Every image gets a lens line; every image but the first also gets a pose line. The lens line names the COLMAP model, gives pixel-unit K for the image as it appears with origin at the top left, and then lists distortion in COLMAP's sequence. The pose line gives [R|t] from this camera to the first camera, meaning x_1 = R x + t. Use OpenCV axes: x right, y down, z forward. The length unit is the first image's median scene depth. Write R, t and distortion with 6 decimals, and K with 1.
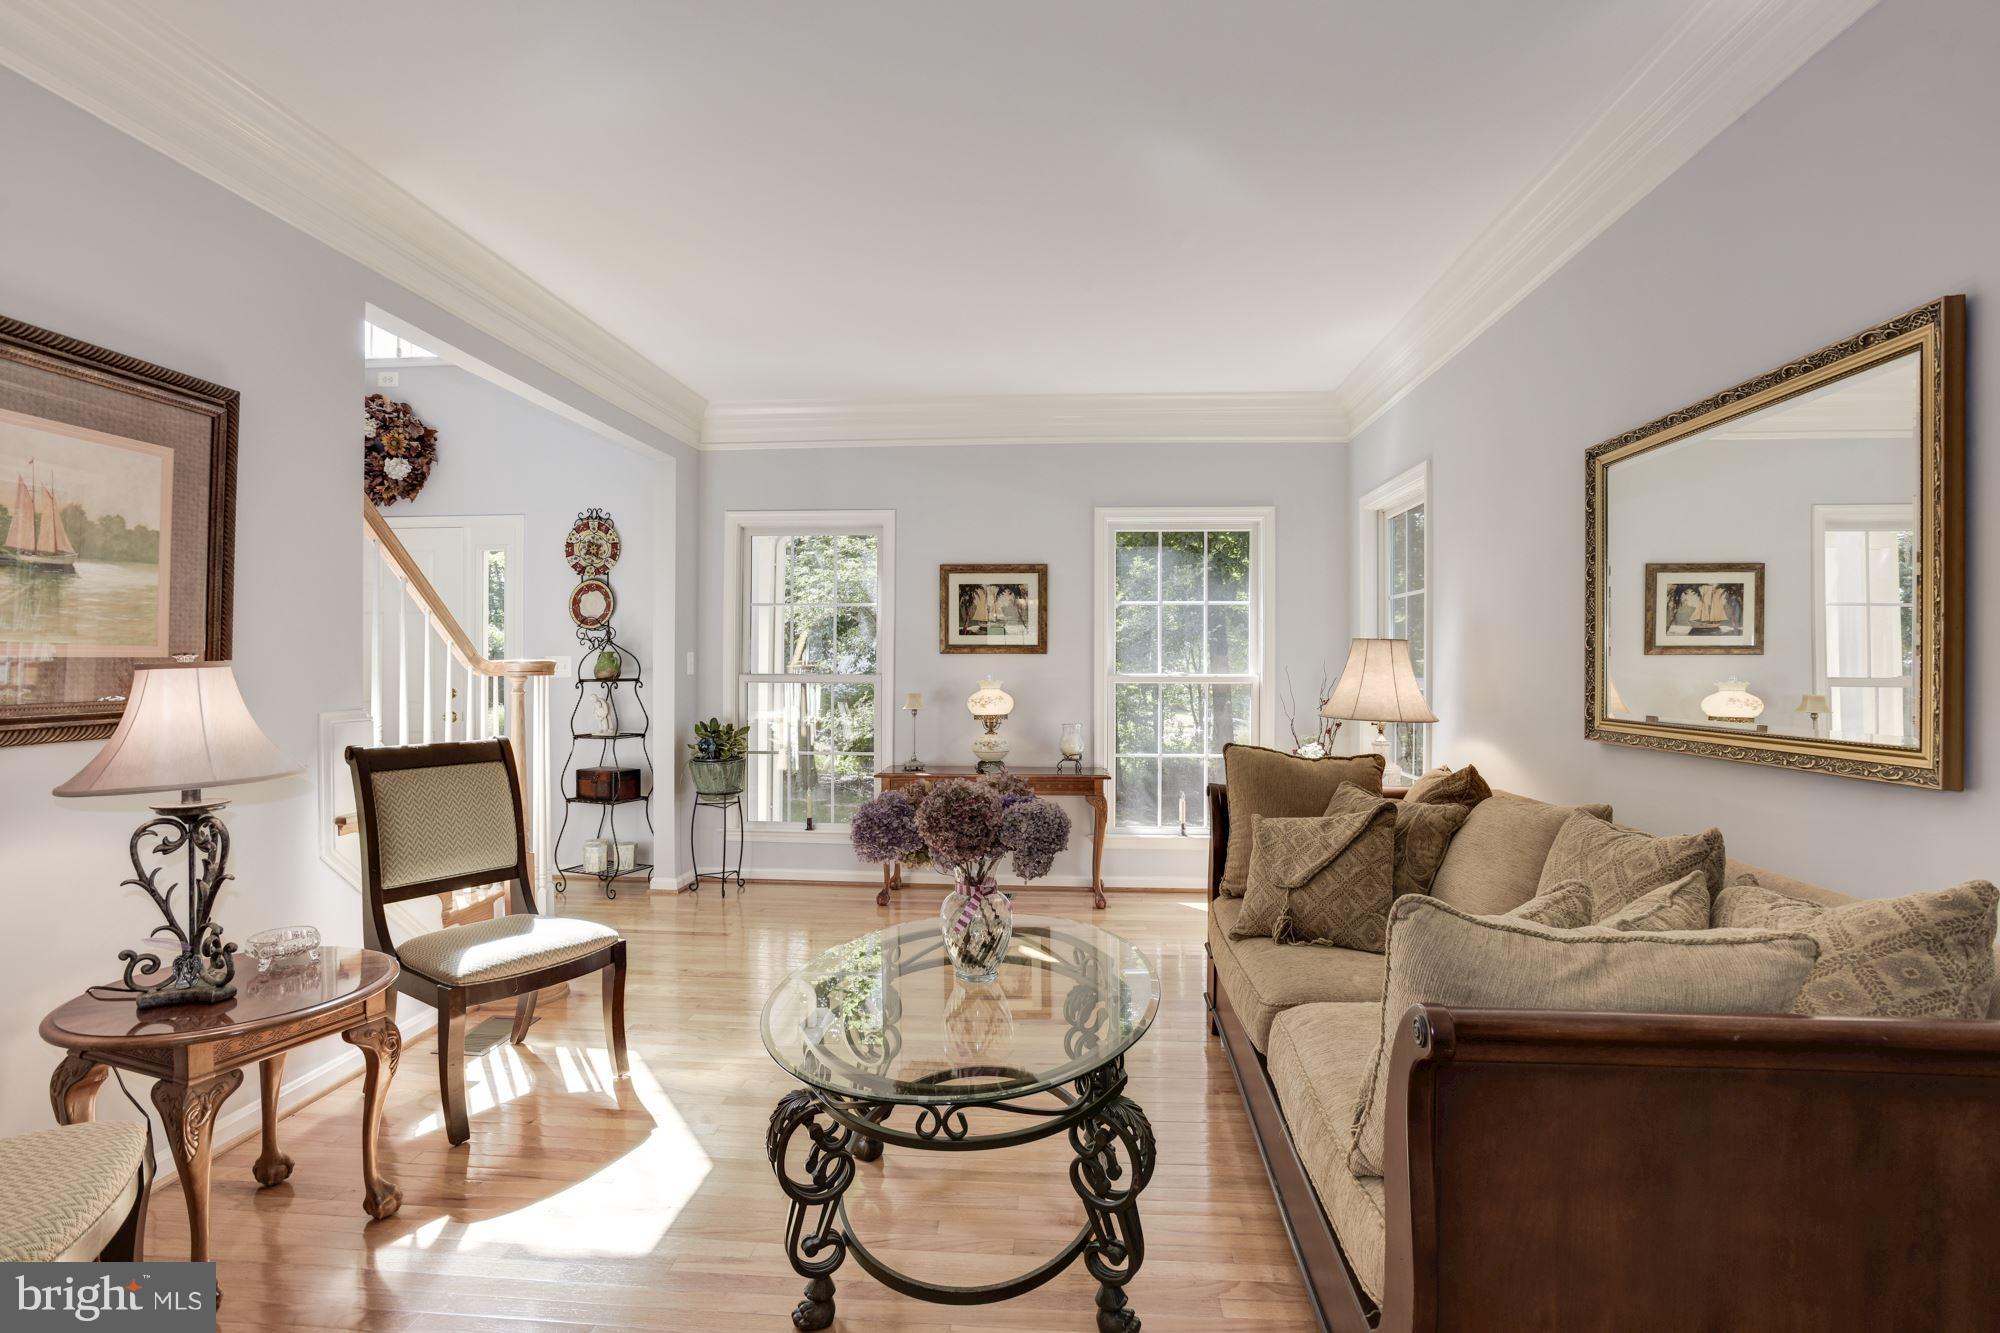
lens RADIAL K [[971.9, 0, 1037.9], [0, 971.9, 652.8], [0, 0, 1]] dist [0.000108, -0.000056]
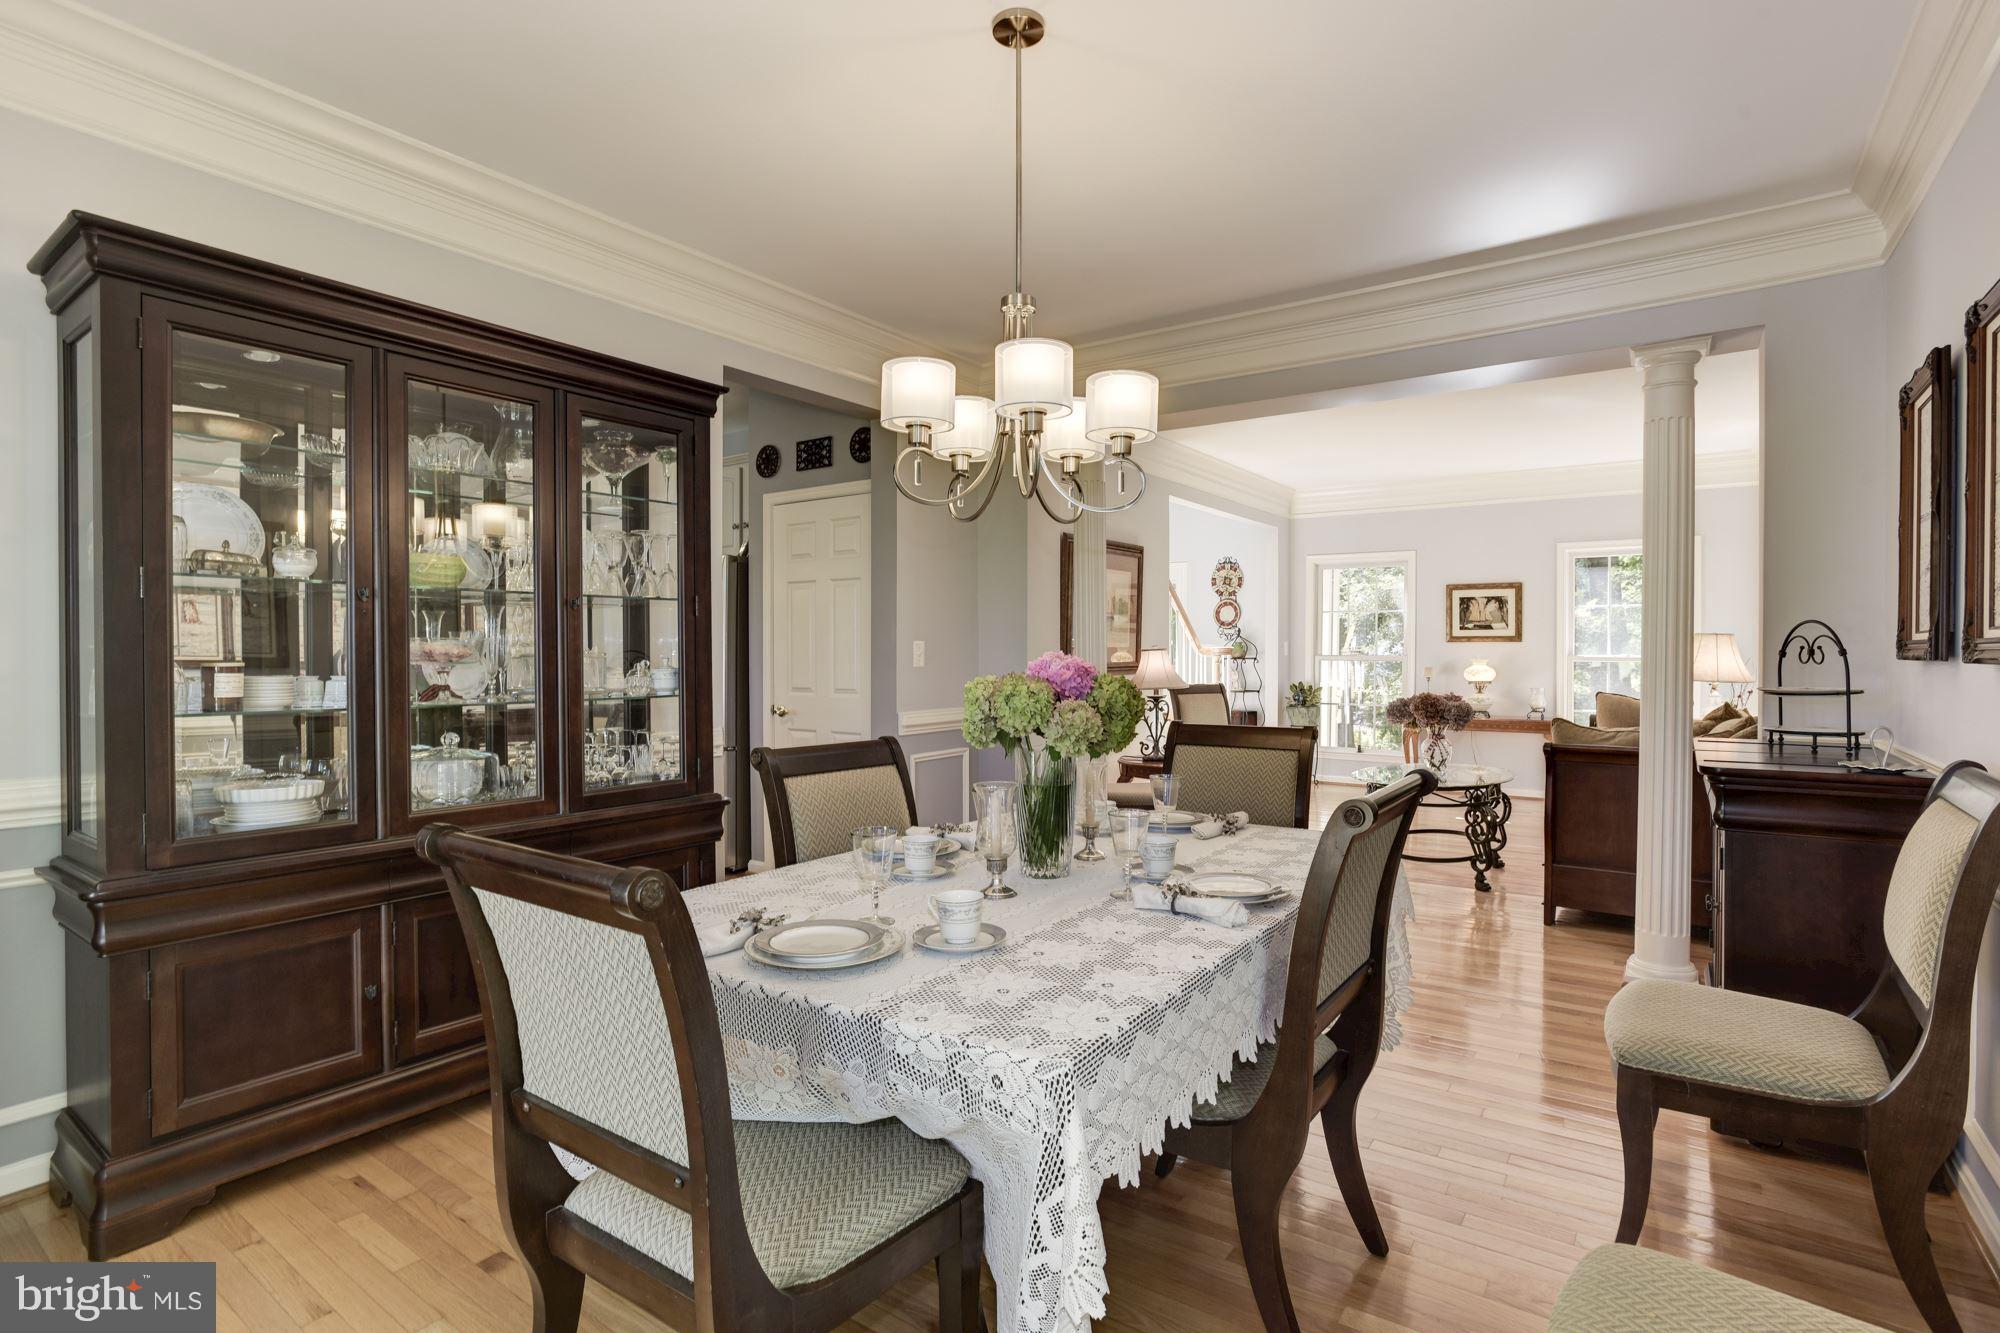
lens RADIAL K [[971.9, 0, 1037.9], [0, 971.9, 652.8], [0, 0, 1]] dist [0.000108, -0.000056]
pose [[0.859272, 0.000936, -0.511518, 0.132607], [0.006828, 0.999888, 0.013300, -0.007249], [0.511473, -0.014920, 0.859170, -0.666575]]
